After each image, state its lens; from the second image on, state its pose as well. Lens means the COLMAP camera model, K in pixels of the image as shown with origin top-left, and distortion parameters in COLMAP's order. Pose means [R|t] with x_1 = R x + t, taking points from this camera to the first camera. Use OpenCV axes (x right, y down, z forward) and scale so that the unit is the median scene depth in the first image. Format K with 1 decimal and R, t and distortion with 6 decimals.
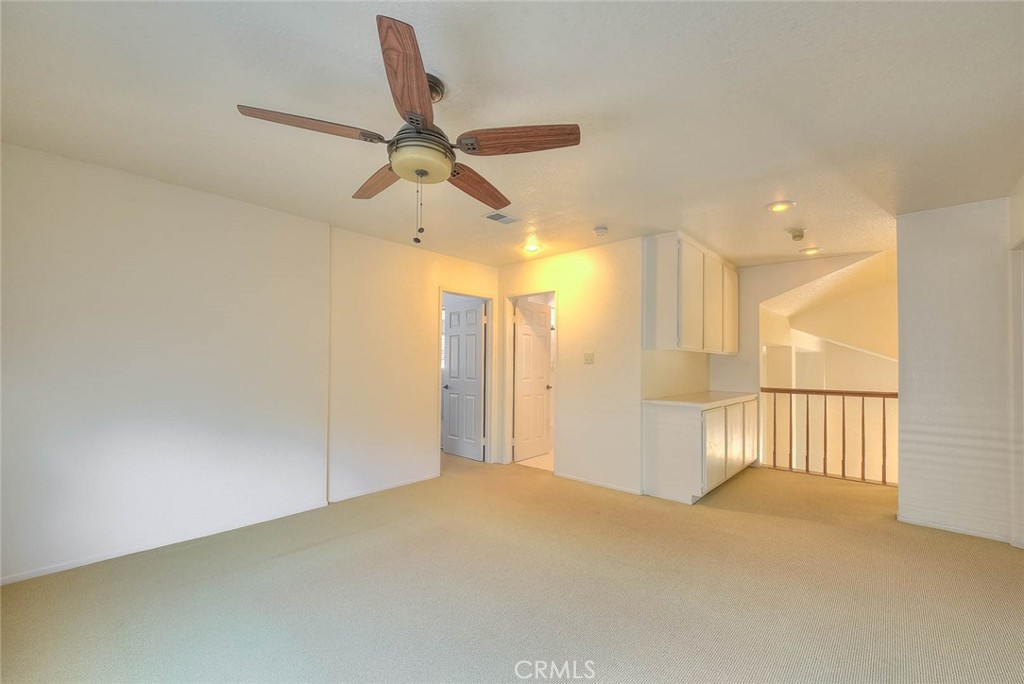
lens RADIAL K [[411.0, 0, 528.3], [0, 411.0, 357.2], [0, 0, 1]] dist [0.000292, 0.000031]
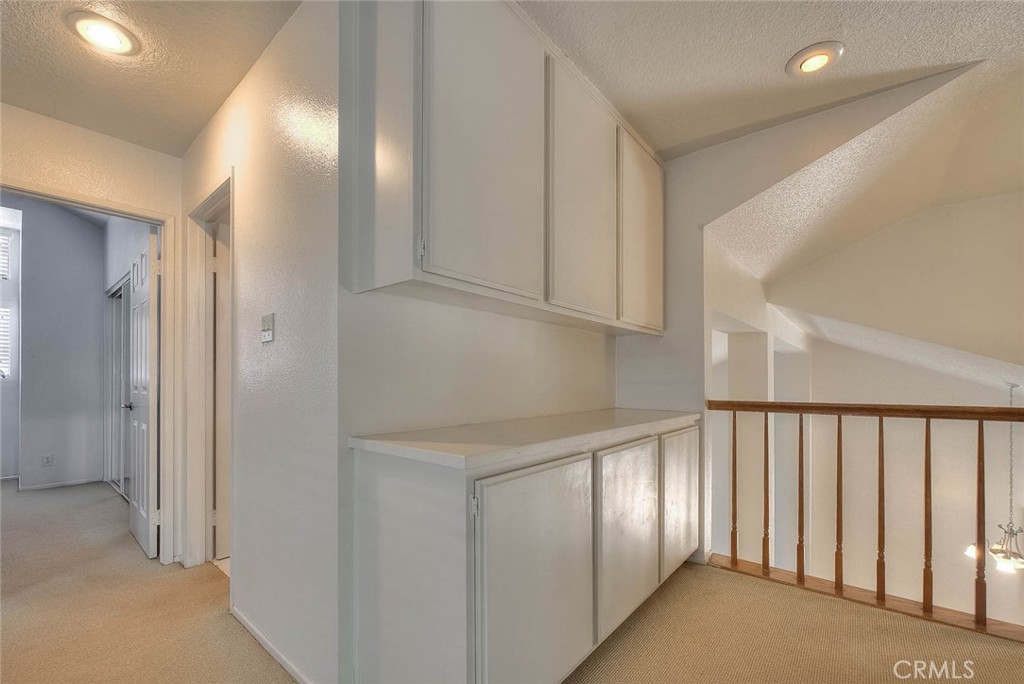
lens RADIAL K [[423.1, 0, 534.5], [0, 423.1, 380.3], [0, 0, 1]] dist [-0.002914, -0.000426]
pose [[0.997702, -0.006329, 0.067462, 0.326132], [0.005405, 0.999889, 0.013863, 0.041681], [-0.067542, -0.013466, 0.997626, 0.511063]]
